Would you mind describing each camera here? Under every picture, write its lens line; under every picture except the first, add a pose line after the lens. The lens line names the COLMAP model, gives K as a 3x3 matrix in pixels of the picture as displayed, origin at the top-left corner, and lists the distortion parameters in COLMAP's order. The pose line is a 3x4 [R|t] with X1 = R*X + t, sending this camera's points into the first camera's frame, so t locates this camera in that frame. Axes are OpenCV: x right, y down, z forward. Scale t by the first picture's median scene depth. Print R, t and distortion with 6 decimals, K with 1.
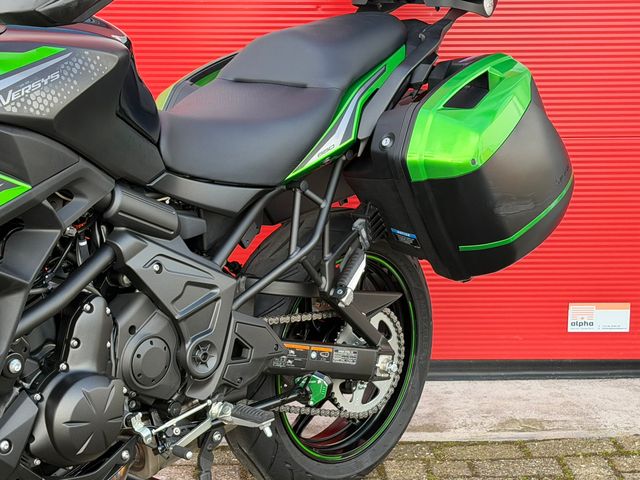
lens RADIAL K [[1365.8, 0, 321.8], [0, 1365.8, 256.0], [0, 0, 1]] dist [0.117844, 0.318275]
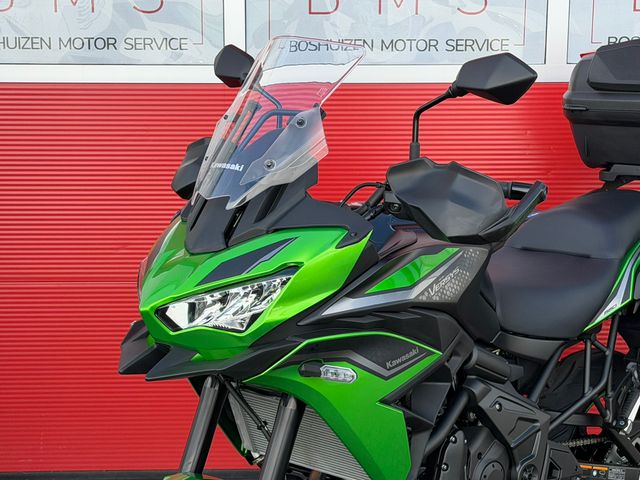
lens RADIAL K [[1356.2, 0, 315.8], [0, 1356.2, 256.4], [0, 0, 1]] dist [0.139352, 0.168344]
pose [[0.999443, 0.001249, -0.033357, -0.237785], [-0.003170, 0.998334, -0.057604, -0.055636], [0.033229, 0.057678, 0.997782, -0.274754]]
